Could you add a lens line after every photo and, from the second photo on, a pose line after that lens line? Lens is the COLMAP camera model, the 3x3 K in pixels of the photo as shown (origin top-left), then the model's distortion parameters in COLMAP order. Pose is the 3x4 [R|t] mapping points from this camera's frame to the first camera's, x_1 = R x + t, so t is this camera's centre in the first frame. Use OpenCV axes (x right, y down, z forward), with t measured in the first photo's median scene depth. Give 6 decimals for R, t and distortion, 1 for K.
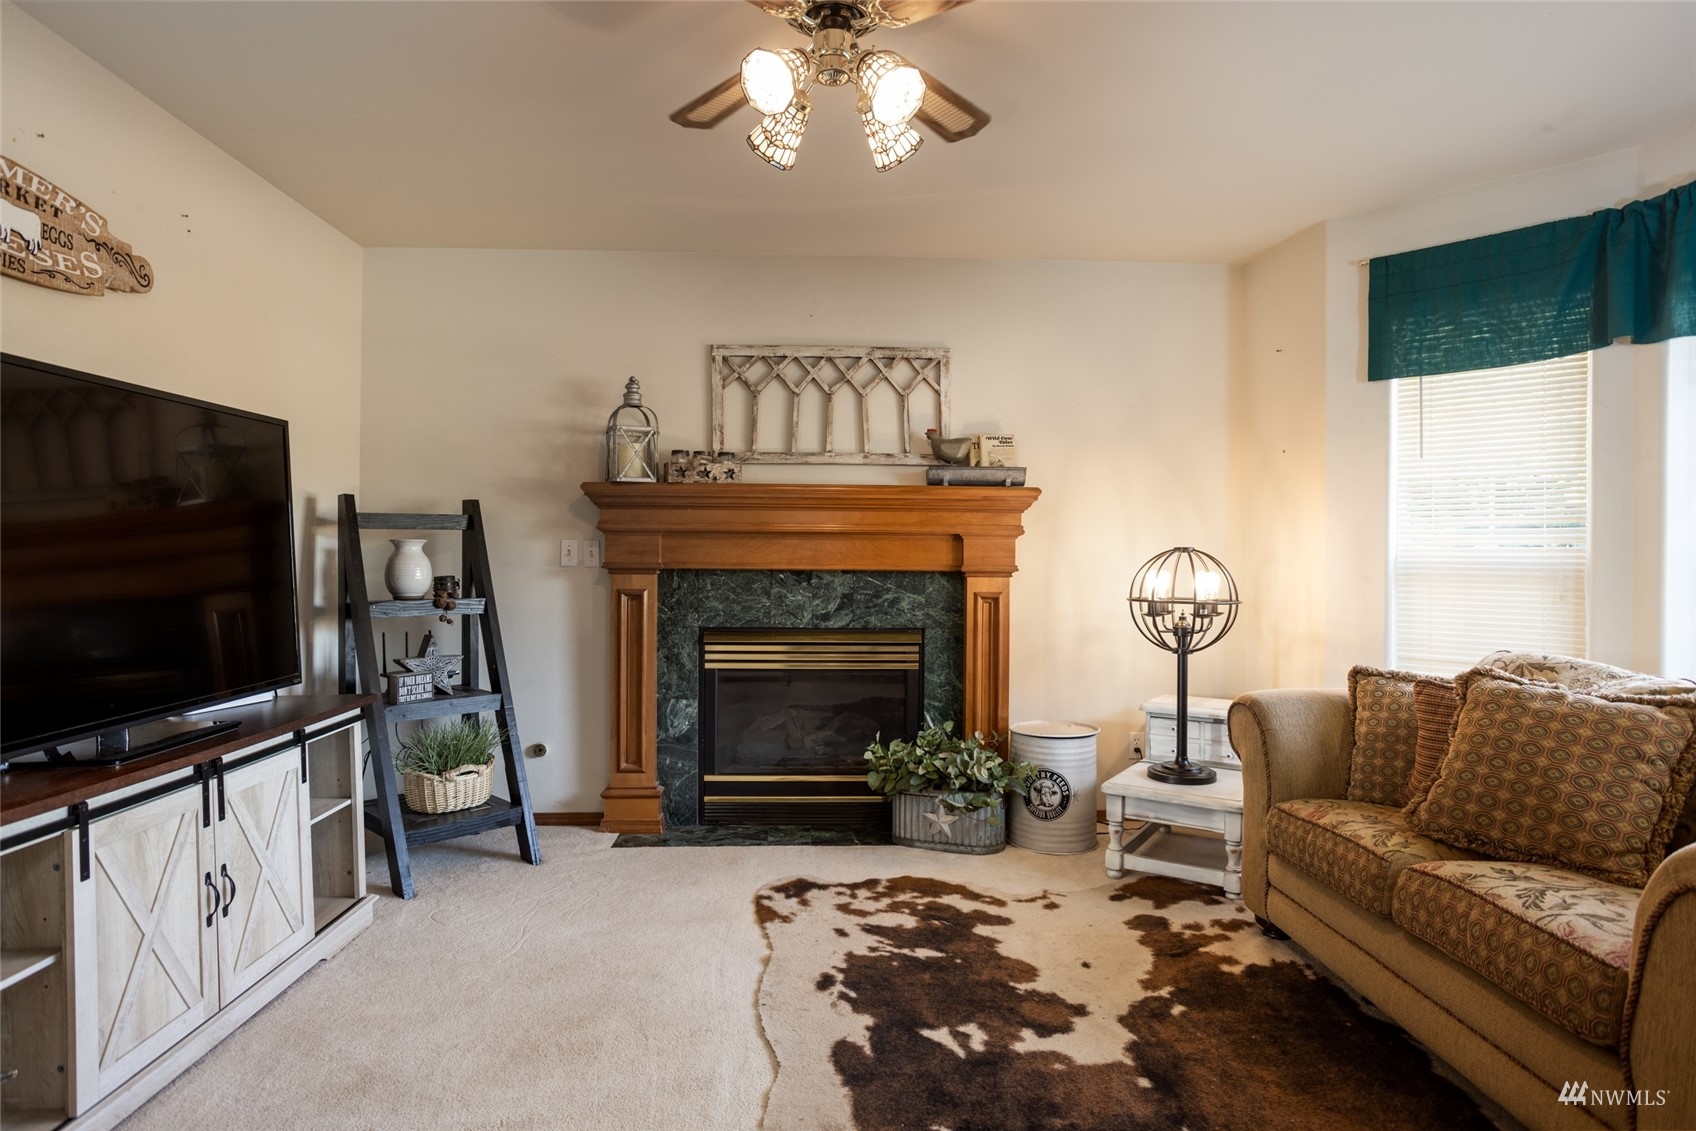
lens RADIAL K [[913.7, 0, 846.8], [0, 913.7, 553.6], [0, 0, 1]] dist [-0.046861, 0.022330]
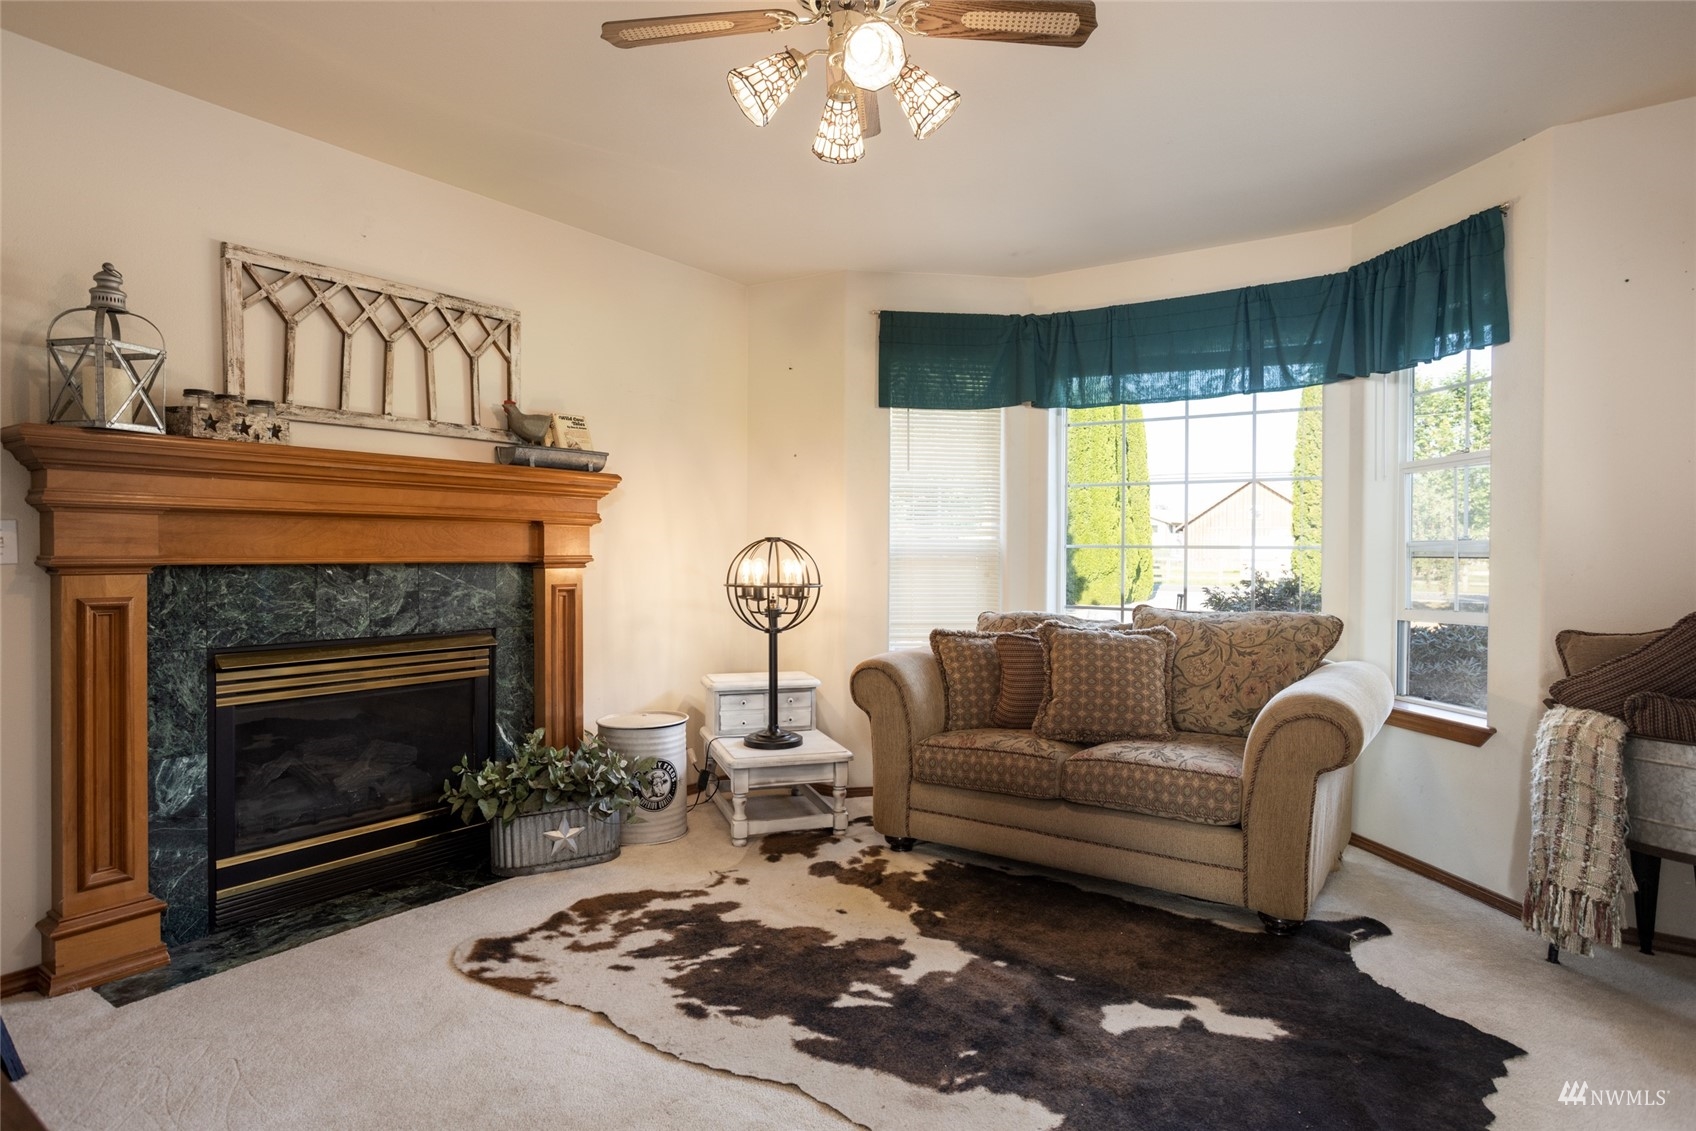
lens RADIAL K [[913.7, 0, 898.4], [0, 913.7, 551.6], [0, 0, 1]] dist [-0.046861, 0.022330]
pose [[0.607714, -0.005916, 0.794134, -0.418764], [-0.002276, 0.999955, 0.009191, -0.000338], [-0.794153, -0.007393, 0.607673, 0.190817]]
